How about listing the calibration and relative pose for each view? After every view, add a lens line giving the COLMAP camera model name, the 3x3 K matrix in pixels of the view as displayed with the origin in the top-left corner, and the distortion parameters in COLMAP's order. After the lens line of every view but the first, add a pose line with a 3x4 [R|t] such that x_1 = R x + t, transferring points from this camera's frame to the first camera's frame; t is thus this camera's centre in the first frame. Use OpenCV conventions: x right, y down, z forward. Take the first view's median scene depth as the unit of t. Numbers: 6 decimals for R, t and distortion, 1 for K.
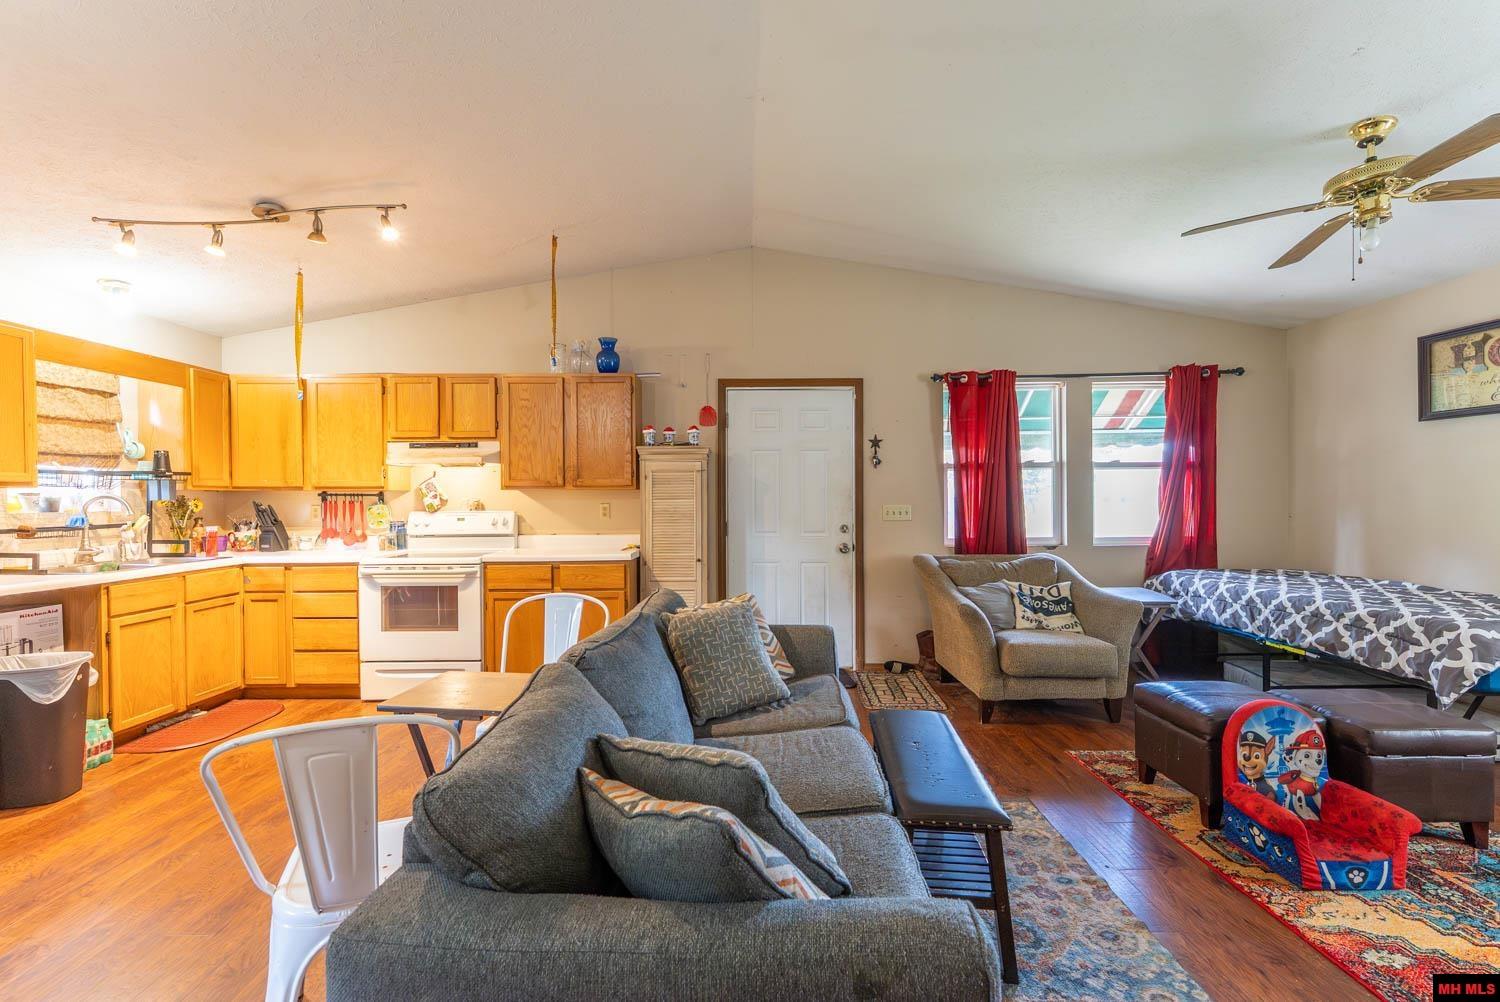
lens RADIAL K [[626.7, 0, 746.9], [0, 626.7, 502.9], [0, 0, 1]] dist [-0.000428, -0.000965]
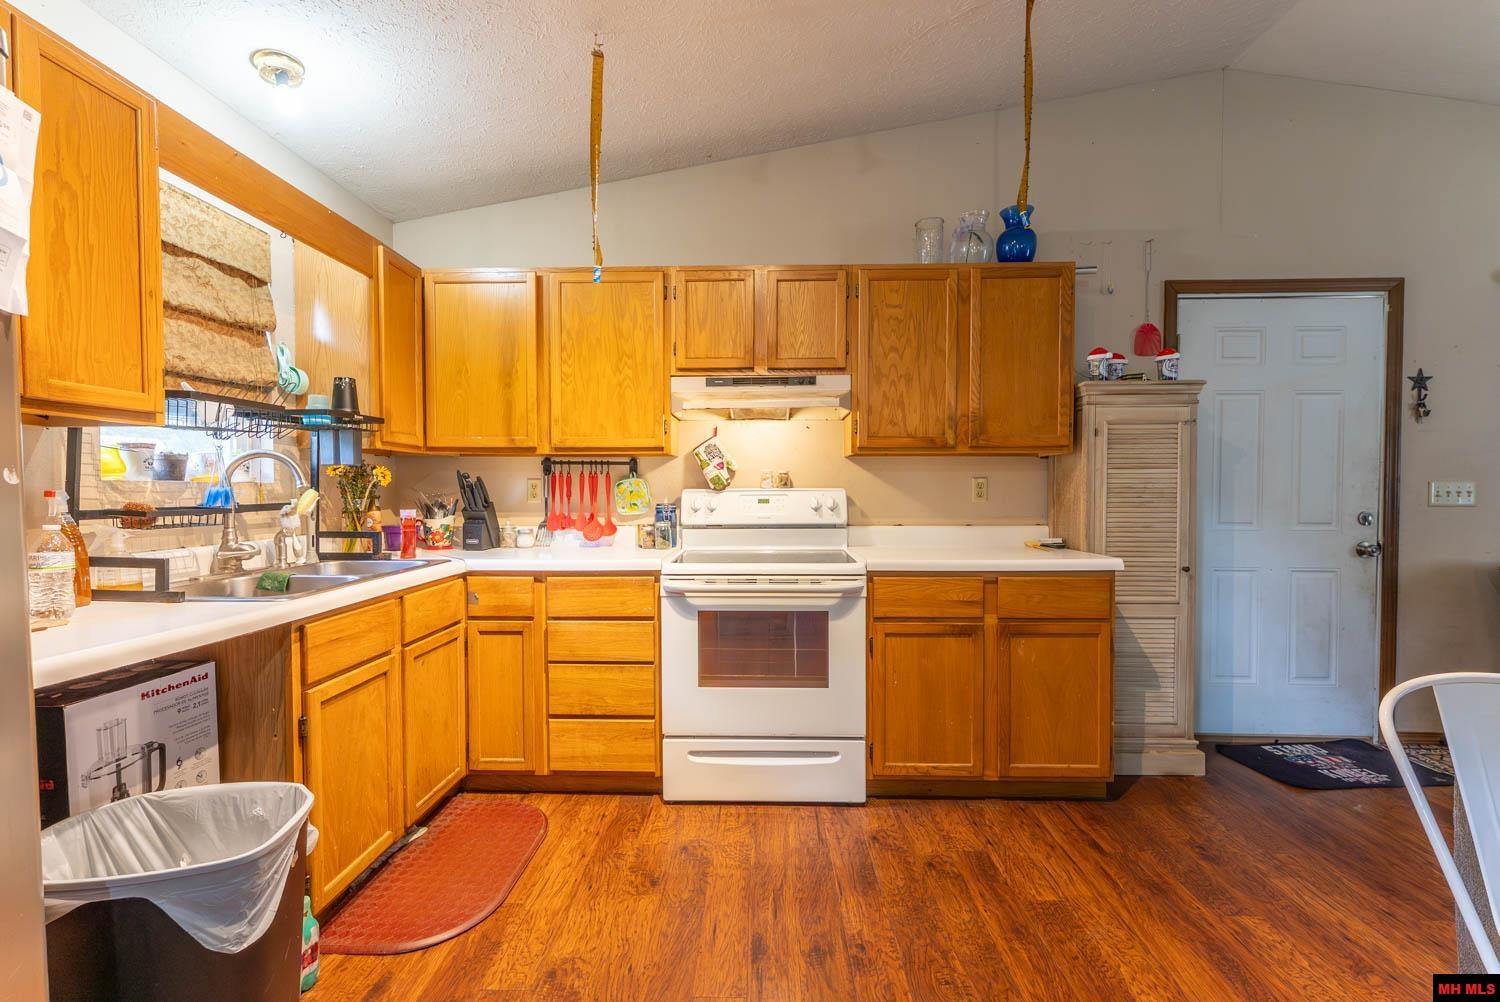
lens RADIAL K [[626.7, 0, 746.9], [0, 626.7, 502.9], [0, 0, 1]] dist [-0.000428, -0.000965]
pose [[0.999543, 0.004181, -0.029943, -0.519917], [-0.003766, 0.999896, 0.013897, 0.021984], [0.029998, -0.013778, 0.999455, 0.409083]]
